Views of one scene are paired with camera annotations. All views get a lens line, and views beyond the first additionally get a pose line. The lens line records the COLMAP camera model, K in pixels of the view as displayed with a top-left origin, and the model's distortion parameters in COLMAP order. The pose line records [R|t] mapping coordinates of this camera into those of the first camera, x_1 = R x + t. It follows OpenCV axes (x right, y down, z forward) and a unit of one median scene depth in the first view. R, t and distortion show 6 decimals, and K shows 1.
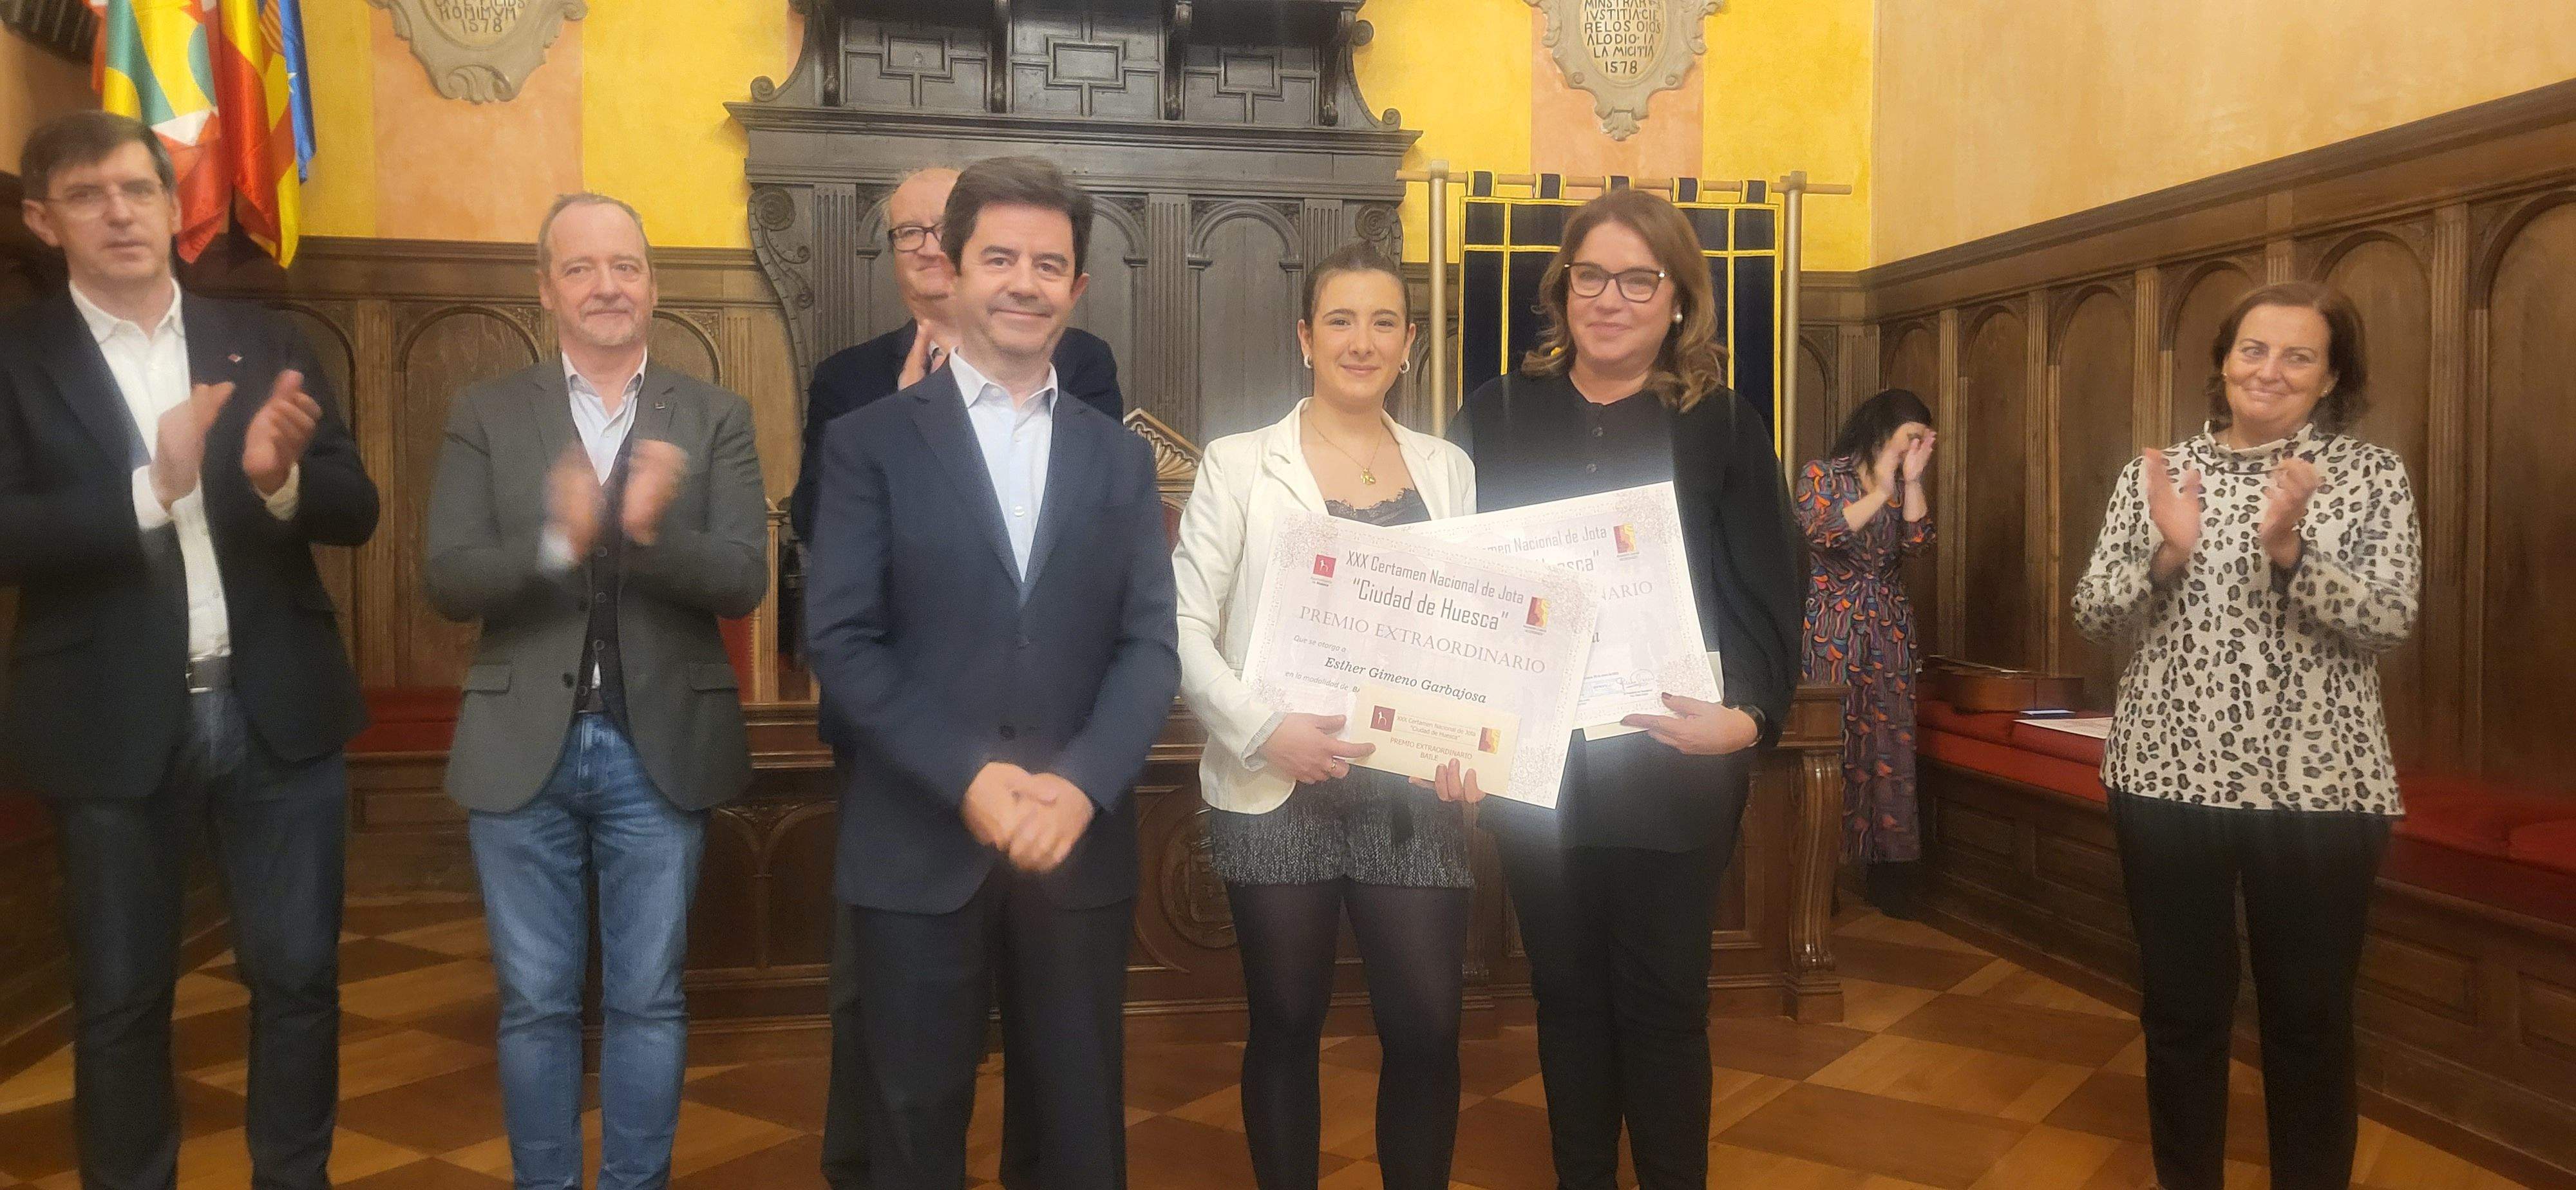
lens RADIAL K [[1951.0, 0, 1308.8], [0, 1951.0, 572.6], [0, 0, 1]] dist [0.053740, -0.033234]
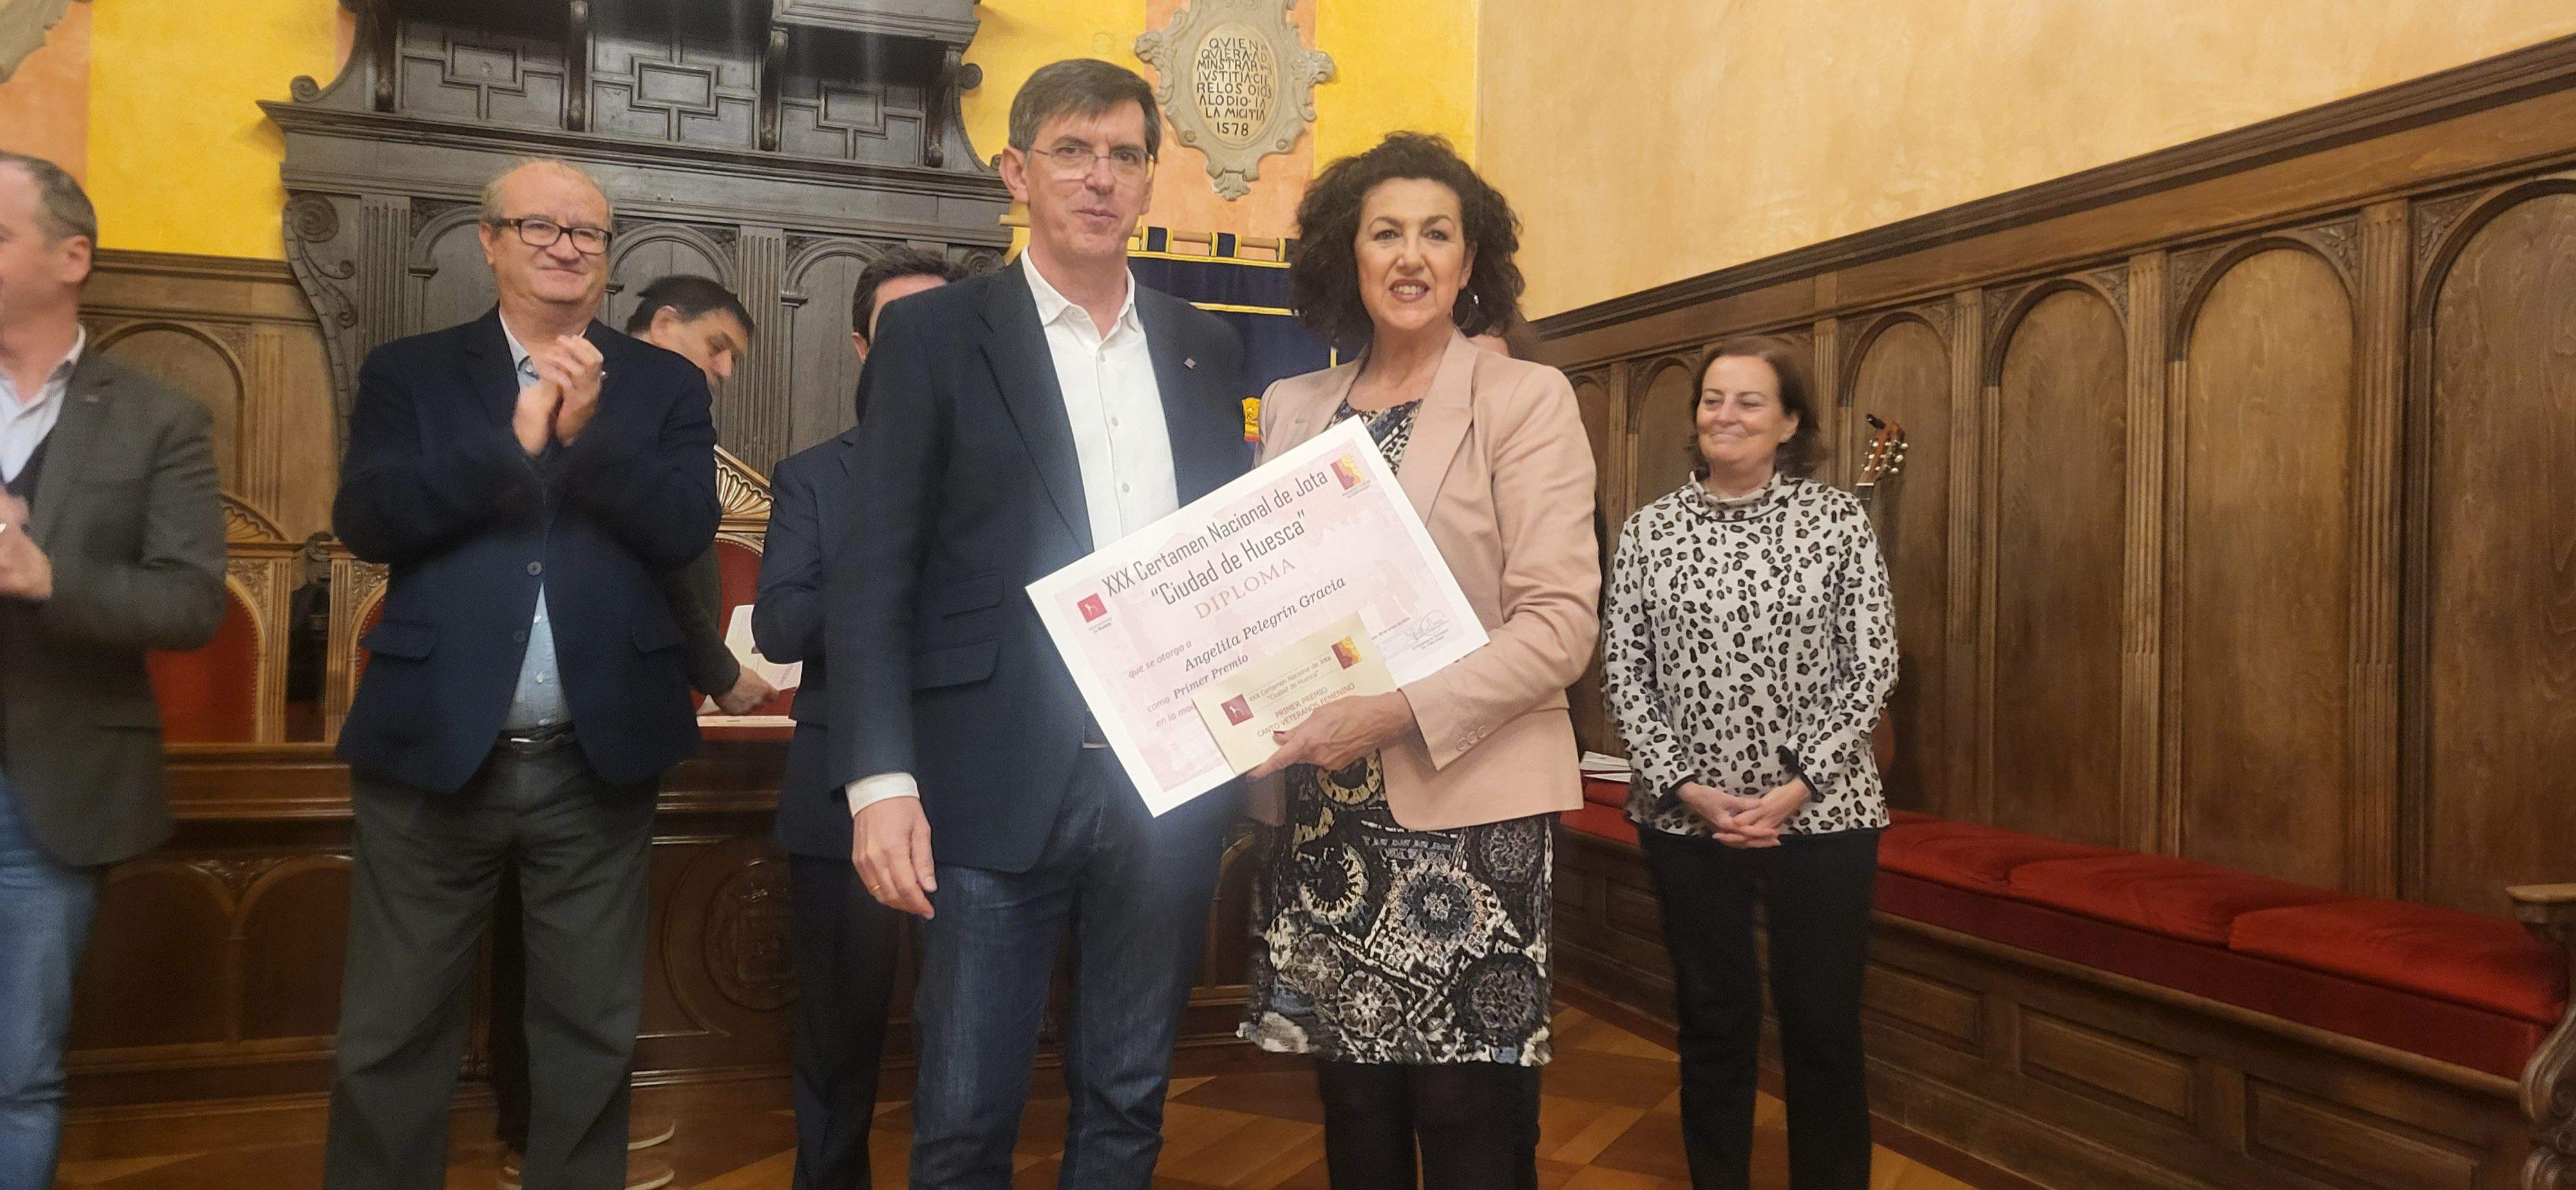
lens RADIAL K [[1951.0, 0, 1301.0], [0, 1951.0, 571.0], [0, 0, 1]] dist [0.053740, -0.033234]
pose [[0.985336, 0.021913, 0.169210, 0.030575], [-0.014743, 0.998944, -0.043514, 0.013334], [-0.169985, 0.040381, 0.984619, 0.013754]]
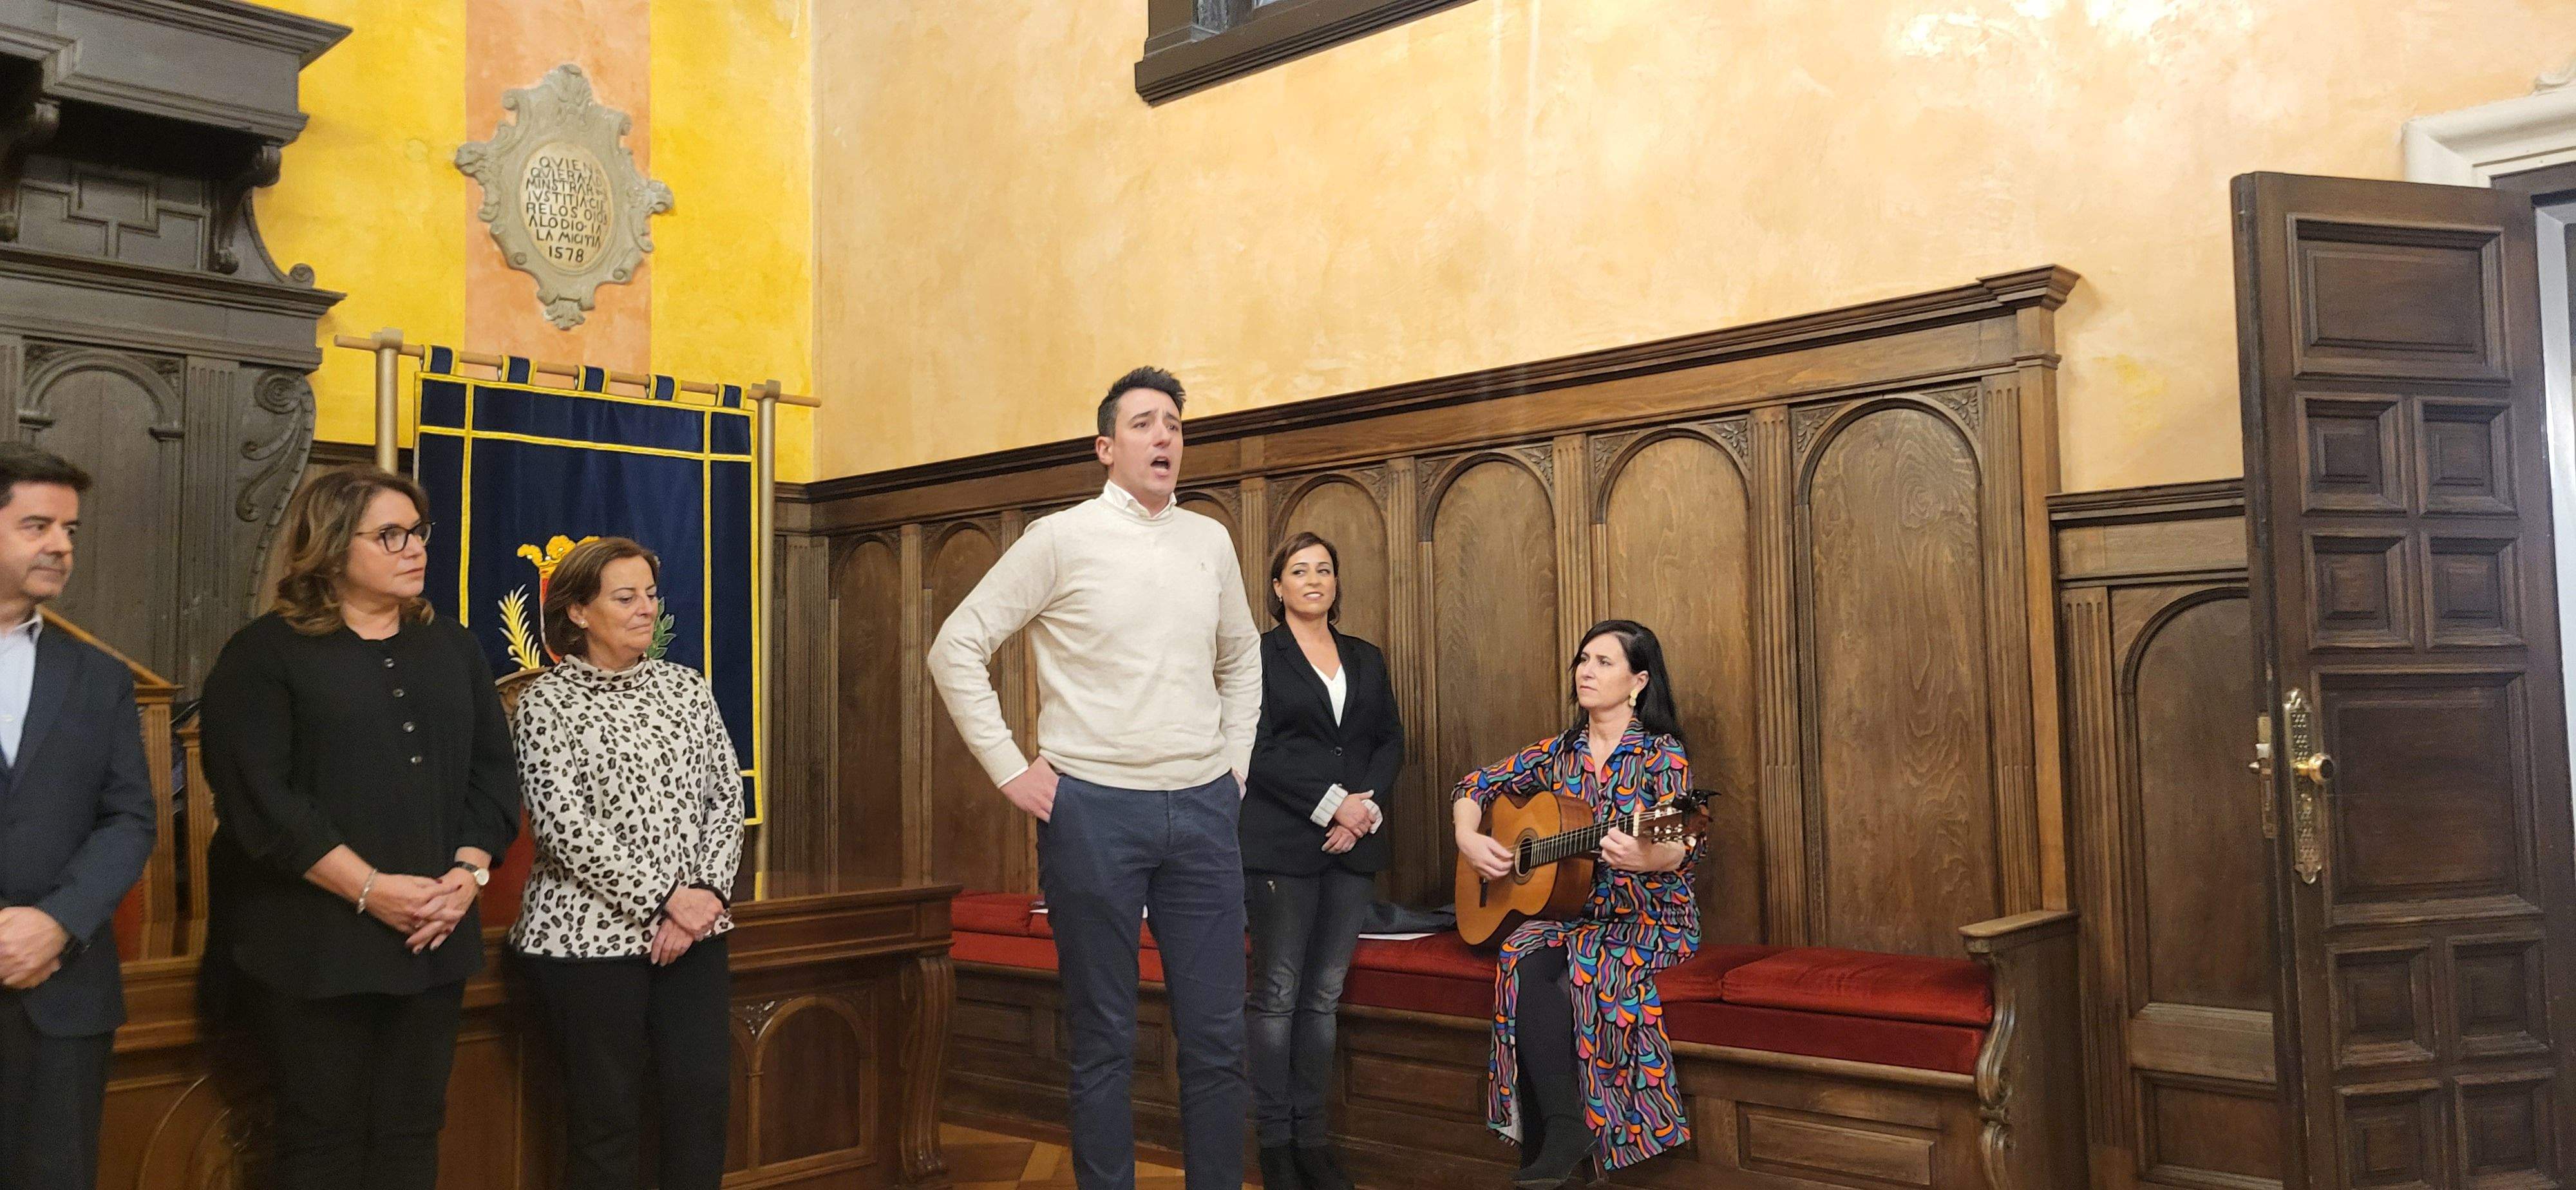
lens RADIAL K [[1951.0, 0, 1326.7], [0, 1951.0, 586.0], [0, 0, 1]] dist [0.053740, -0.033234]
pose [[0.790026, 0.026816, 0.612486, -0.137299], [0.040928, 0.994507, -0.096334, 0.007898], [-0.611705, 0.101174, 0.784589, 0.052062]]
